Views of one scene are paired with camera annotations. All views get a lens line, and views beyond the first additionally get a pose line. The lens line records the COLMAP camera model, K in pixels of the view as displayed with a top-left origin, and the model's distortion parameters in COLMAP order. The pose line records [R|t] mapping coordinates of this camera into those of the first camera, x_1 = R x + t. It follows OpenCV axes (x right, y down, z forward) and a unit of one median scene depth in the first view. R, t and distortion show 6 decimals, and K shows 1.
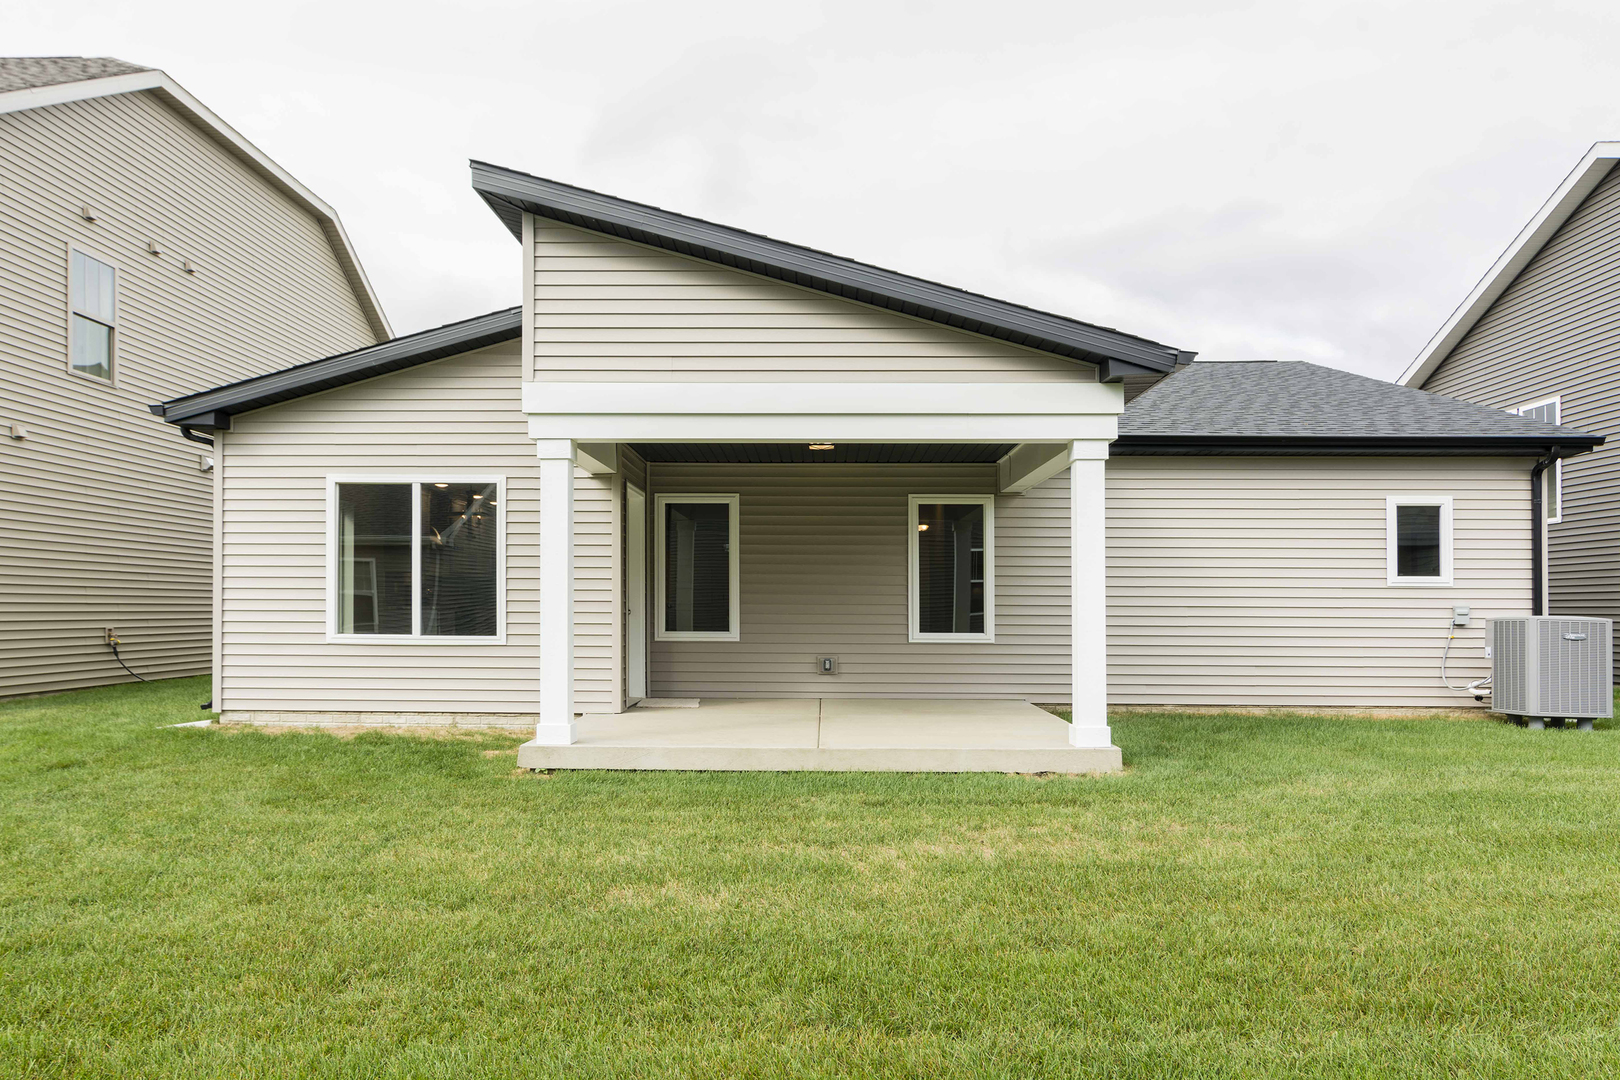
lens RADIAL K [[1137.8, 0, 804.3], [0, 1137.8, 592.9], [0, 0, 1]] dist [0.003606, 0.000487]
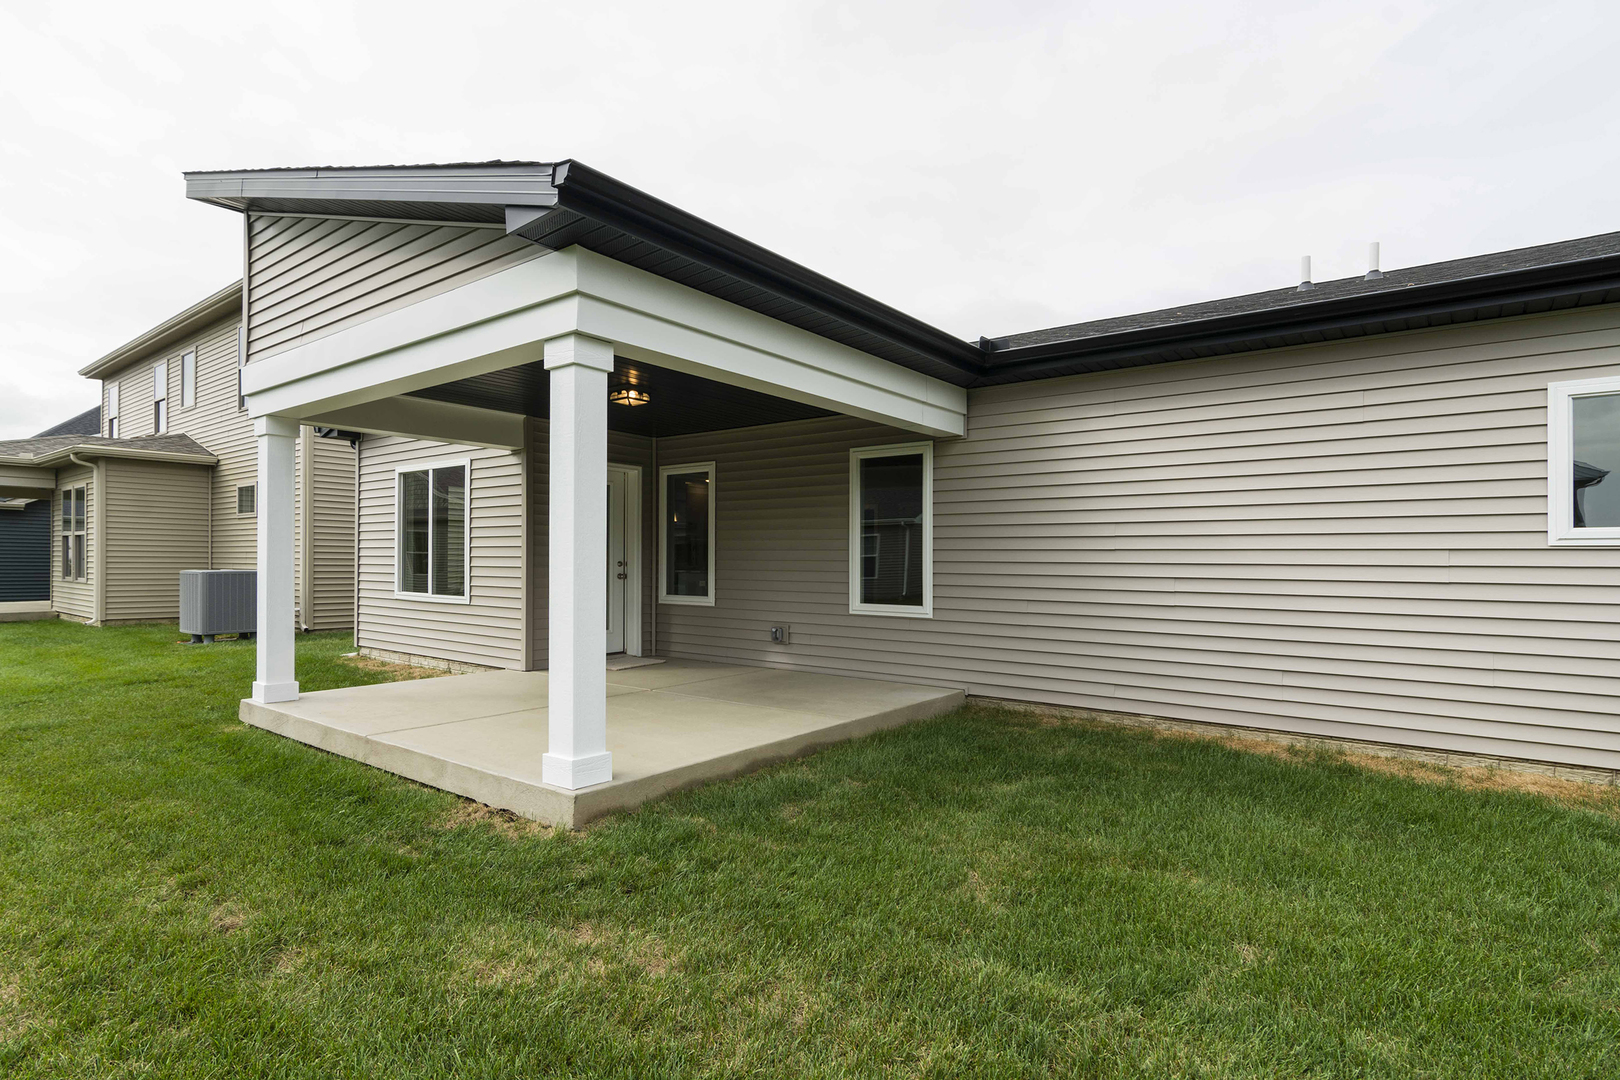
lens RADIAL K [[809.9, 0, 810.5], [0, 809.9, 552.7], [0, 0, 1]] dist [0.000268, 0.002777]
pose [[0.819161, -0.005276, -0.573539, 0.493203], [0.003213, 0.999984, -0.004610, -0.002044], [0.573554, 0.001933, 0.819165, 0.523108]]
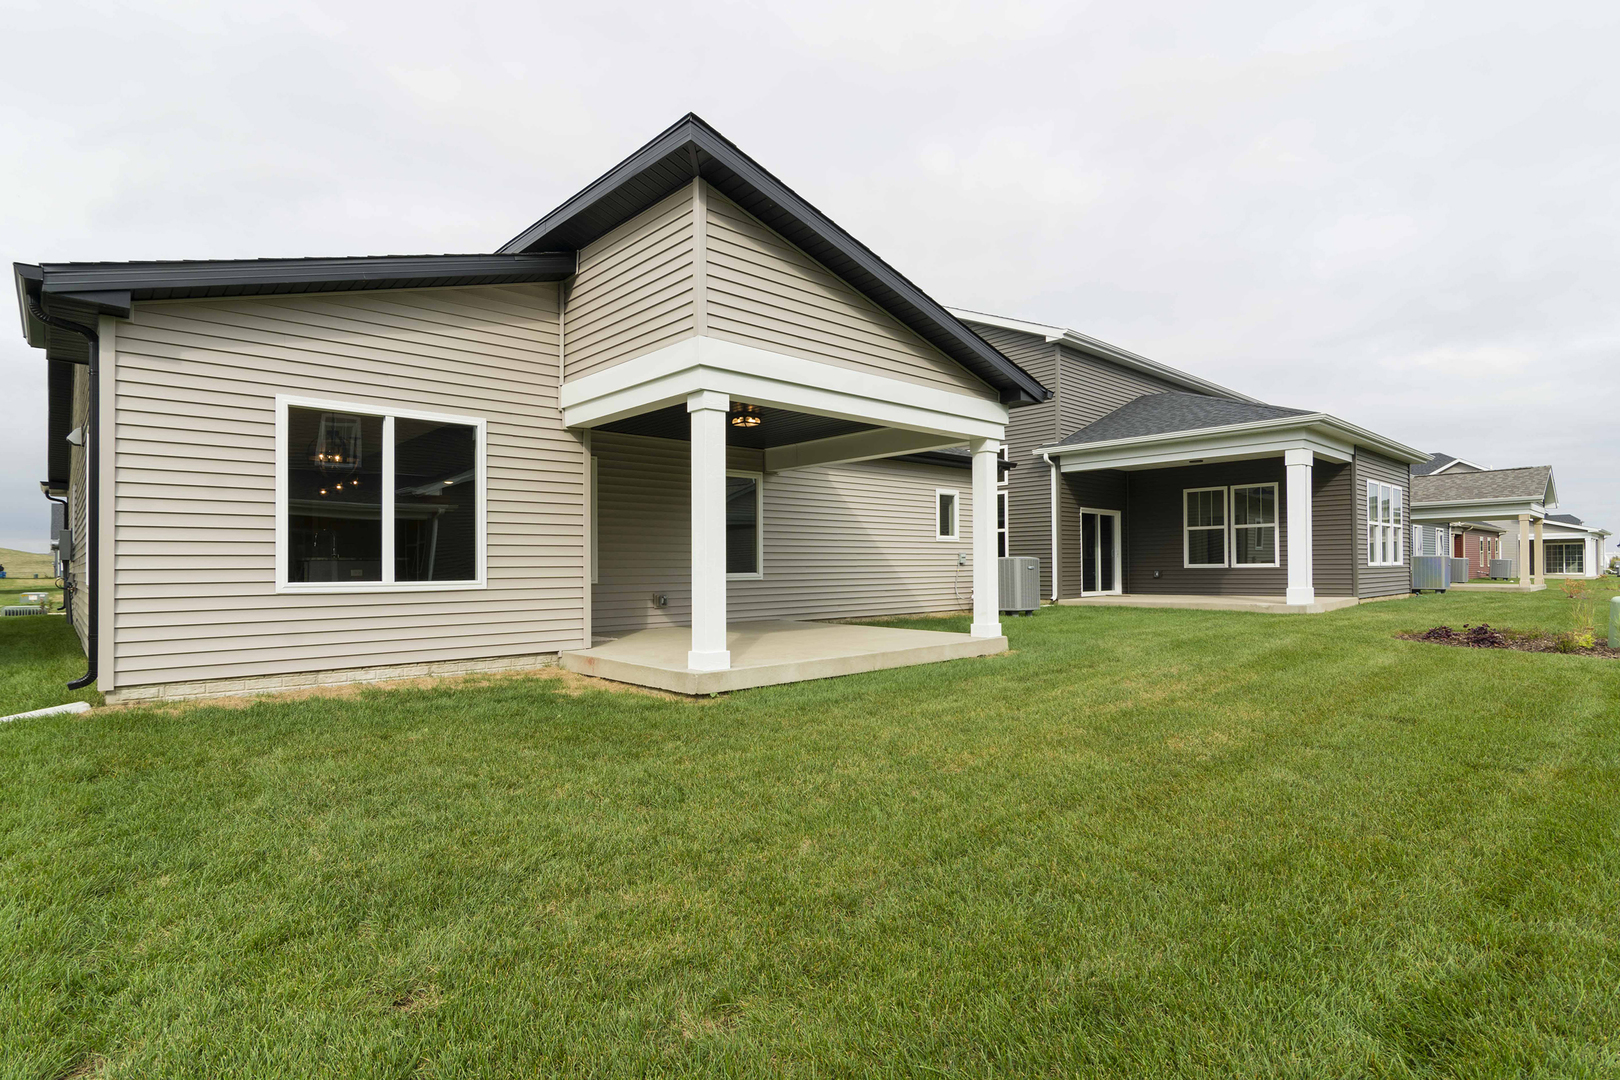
lens RADIAL K [[809.9, 0, 810.5], [0, 809.9, 552.7], [0, 0, 1]] dist [0.000268, 0.002777]
pose [[0.725732, -0.001247, 0.687977, -0.528299], [0.006957, 0.999961, -0.005527, 0.019251], [-0.687943, 0.008798, 0.725712, 0.281205]]
